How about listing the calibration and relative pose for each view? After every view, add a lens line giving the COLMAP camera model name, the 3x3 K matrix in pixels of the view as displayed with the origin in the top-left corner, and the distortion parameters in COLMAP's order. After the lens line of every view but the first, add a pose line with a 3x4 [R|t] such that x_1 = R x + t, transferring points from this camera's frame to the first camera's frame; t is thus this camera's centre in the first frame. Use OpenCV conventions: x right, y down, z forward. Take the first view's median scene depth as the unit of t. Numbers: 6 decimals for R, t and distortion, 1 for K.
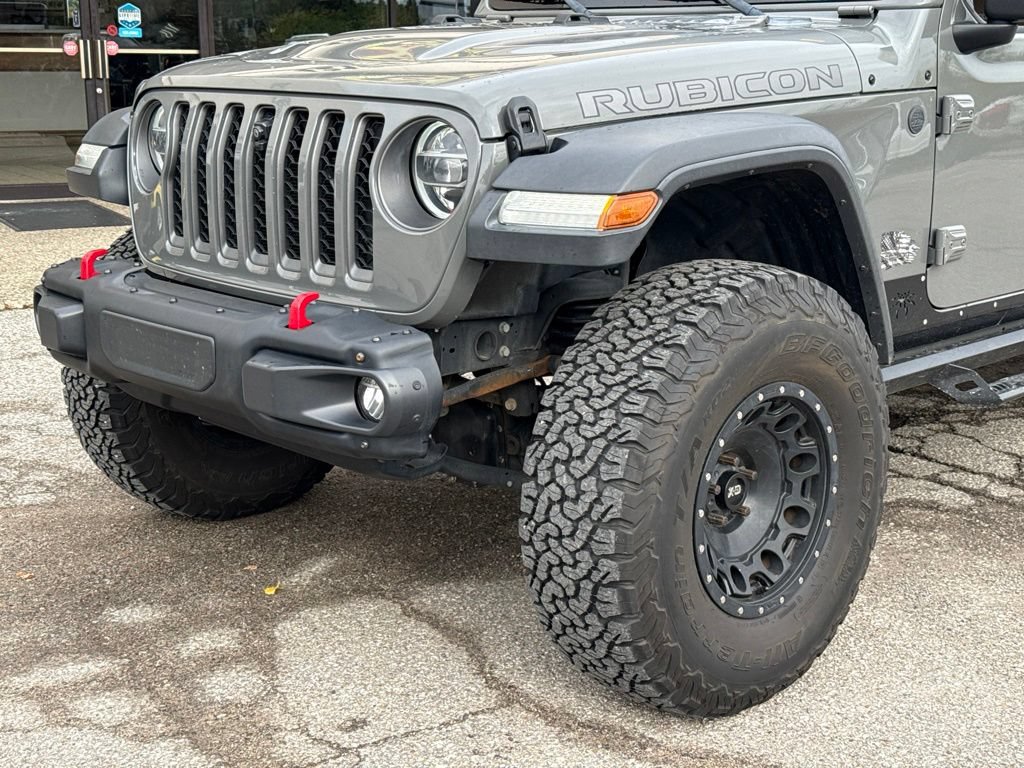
lens RADIAL K [[1424.8, 0, 512.0], [0, 1424.8, 384.0], [0, 0, 1]] dist [0.190897, -0.379273]
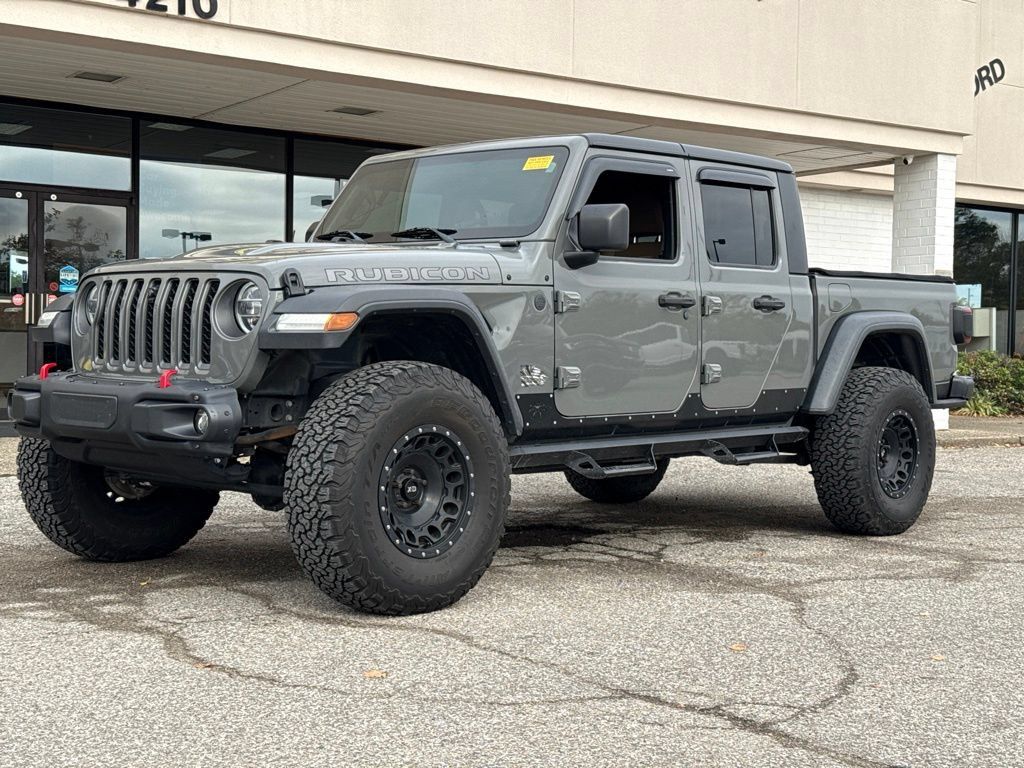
lens RADIAL K [[1424.8, 0, 512.0], [0, 1424.8, 384.0], [0, 0, 1]] dist [0.190897, -0.379273]
pose [[0.998491, 0.016170, 0.052480, 0.187070], [-0.005398, 0.979939, -0.199226, 0.303709], [-0.054649, 0.198642, 0.978547, -0.779727]]
